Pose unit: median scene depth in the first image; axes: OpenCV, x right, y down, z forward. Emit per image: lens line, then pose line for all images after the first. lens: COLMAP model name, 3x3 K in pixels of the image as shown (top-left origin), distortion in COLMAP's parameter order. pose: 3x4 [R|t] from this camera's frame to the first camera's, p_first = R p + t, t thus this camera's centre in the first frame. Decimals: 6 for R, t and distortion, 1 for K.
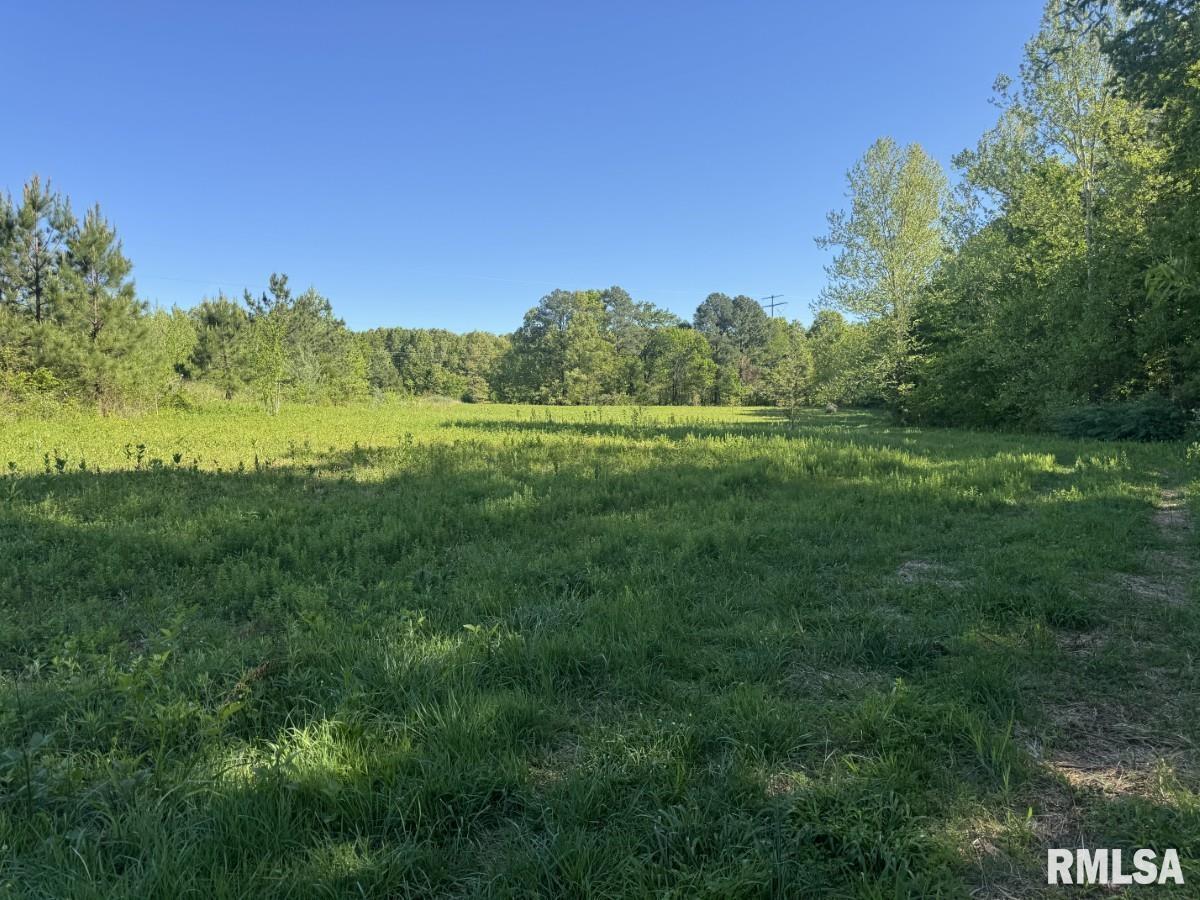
lens RADIAL K [[840.6, 0, 600.1], [0, 840.6, 451.3], [0, 0, 1]] dist [0.004377, 0.000479]
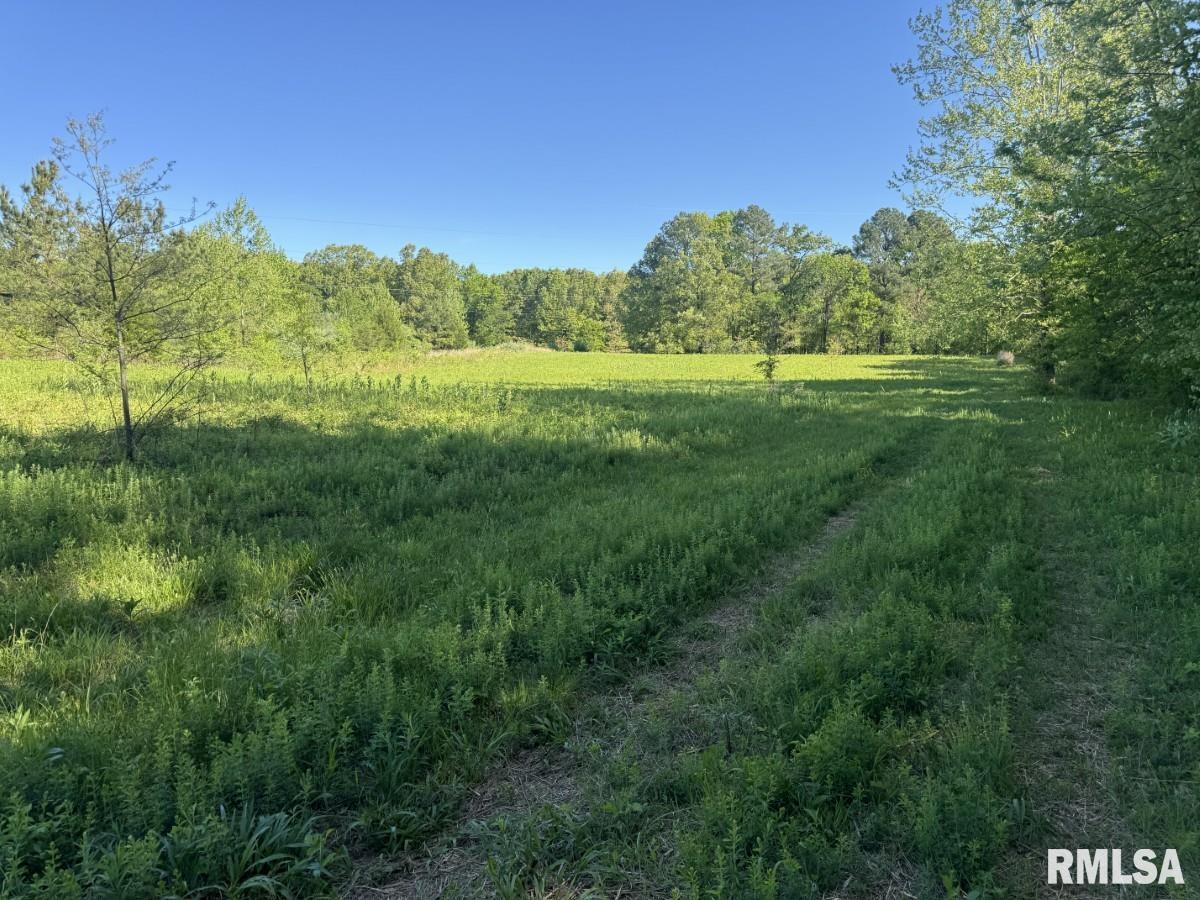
lens RADIAL K [[840.6, 0, 599.2], [0, 840.6, 451.6], [0, 0, 1]] dist [0.004377, 0.000479]
pose [[0.964184, 0.024408, -0.264110, 0.094277], [-0.007707, 0.997915, 0.064088, -0.010344], [0.265123, -0.059757, 0.962361, 0.165557]]
